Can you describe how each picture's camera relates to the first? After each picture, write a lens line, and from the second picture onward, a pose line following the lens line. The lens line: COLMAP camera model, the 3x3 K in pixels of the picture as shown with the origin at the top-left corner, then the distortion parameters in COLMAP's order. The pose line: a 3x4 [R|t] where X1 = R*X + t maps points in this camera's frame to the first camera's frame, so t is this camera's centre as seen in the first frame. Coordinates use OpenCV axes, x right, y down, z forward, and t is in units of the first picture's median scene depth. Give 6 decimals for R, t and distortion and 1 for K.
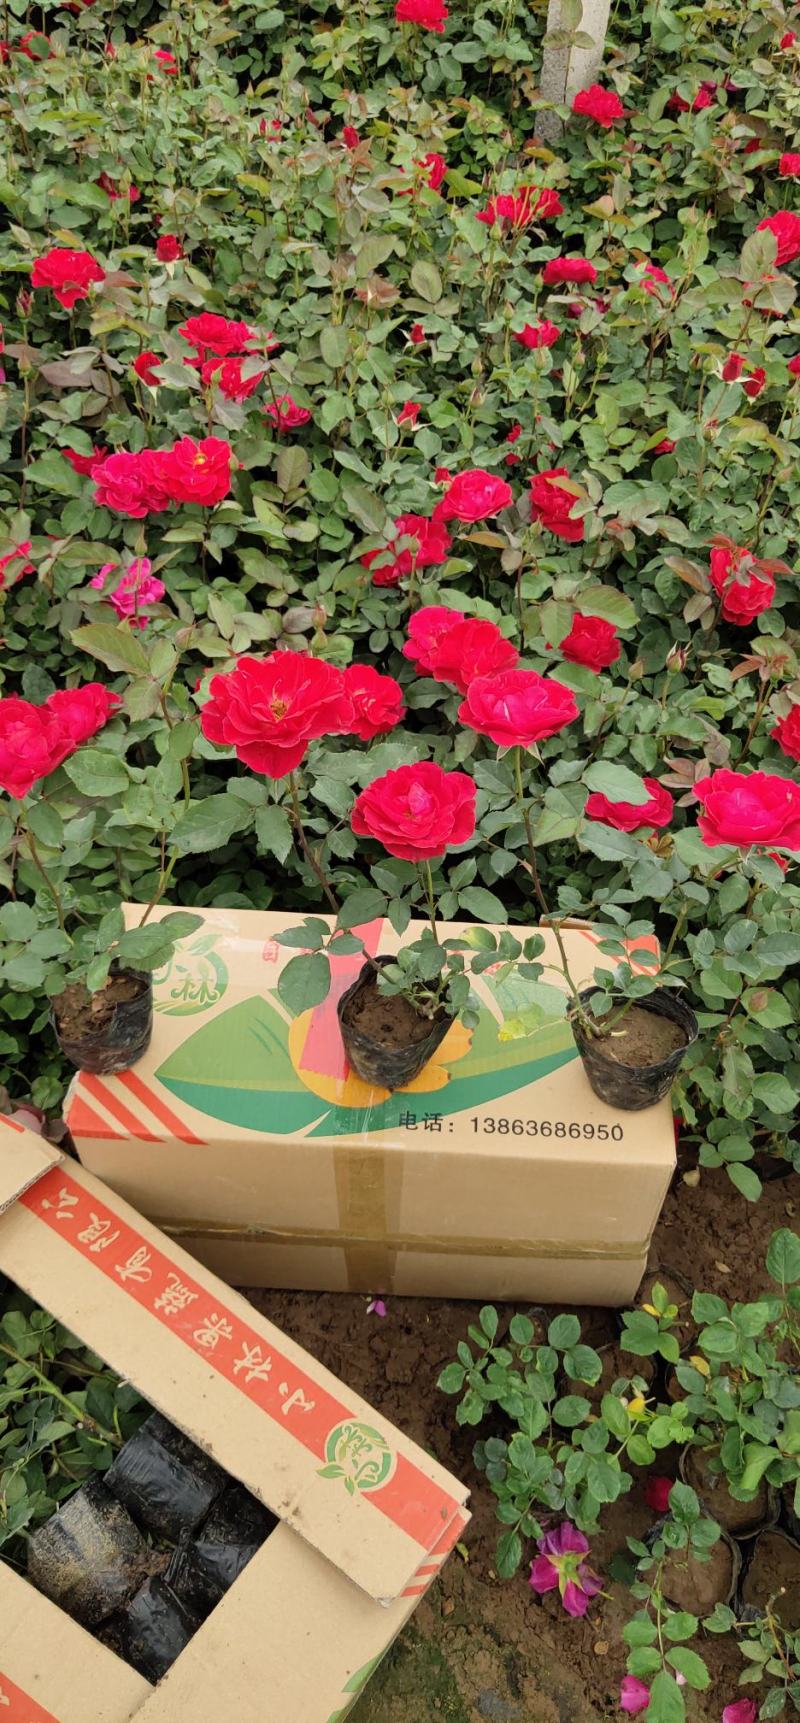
lens RADIAL K [[1300.1, 0, 423.8], [0, 1300.1, 860.4], [0, 0, 1]] dist [0.030521, -0.002605]
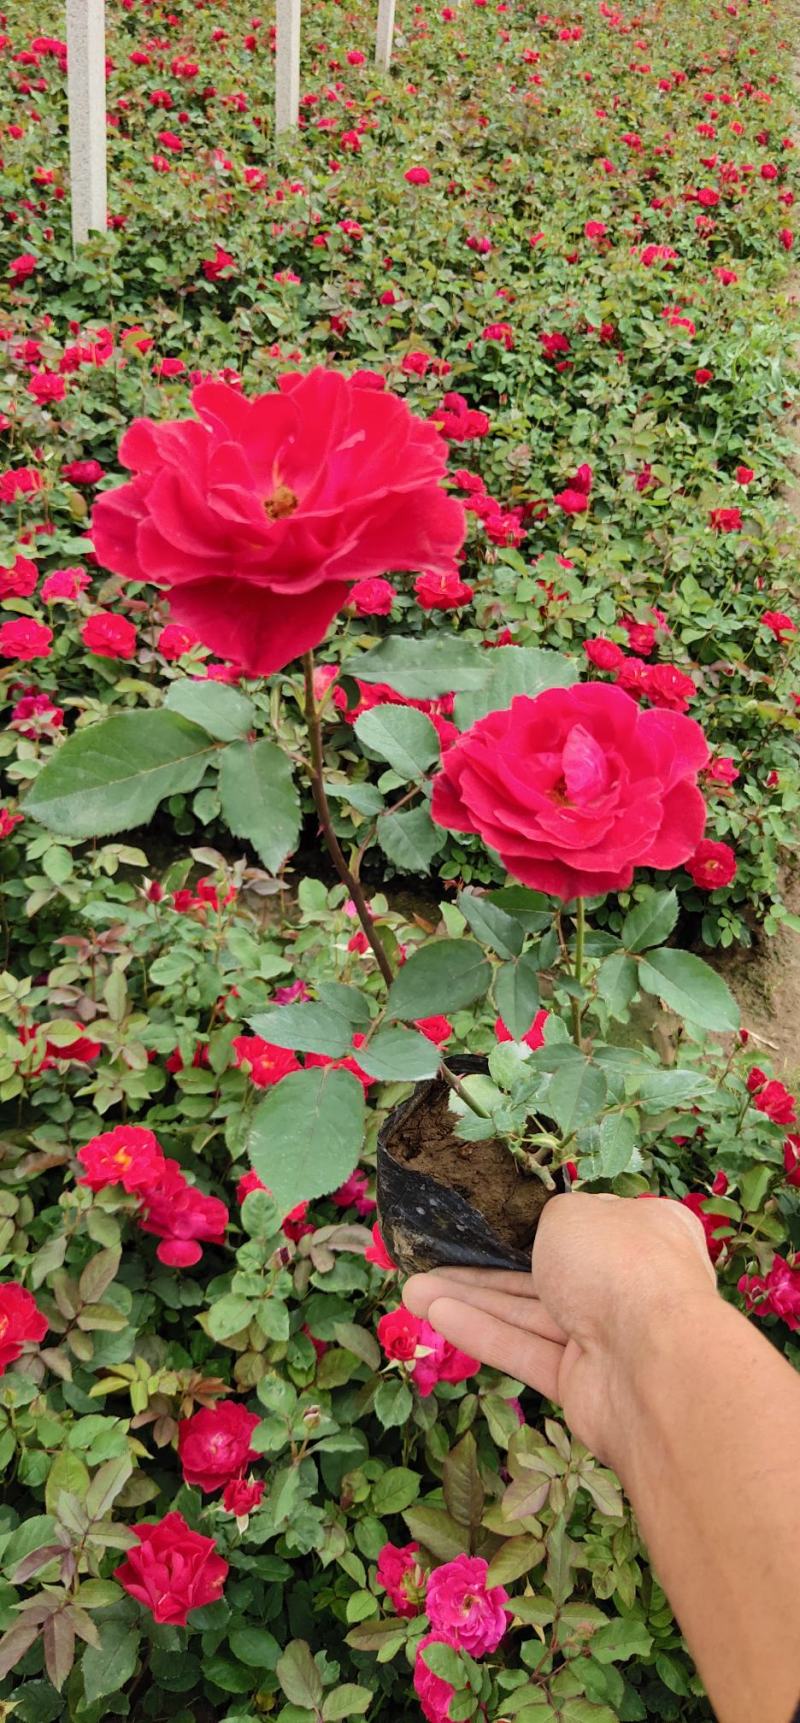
lens RADIAL K [[1300.1, 0, 423.8], [0, 1300.1, 860.4], [0, 0, 1]] dist [0.030521, -0.002605]
pose [[0.995625, 0.083246, -0.042431, -0.036848], [-0.083016, 0.996523, 0.007138, -0.011384], [0.042877, -0.003585, 0.999074, 0.539462]]
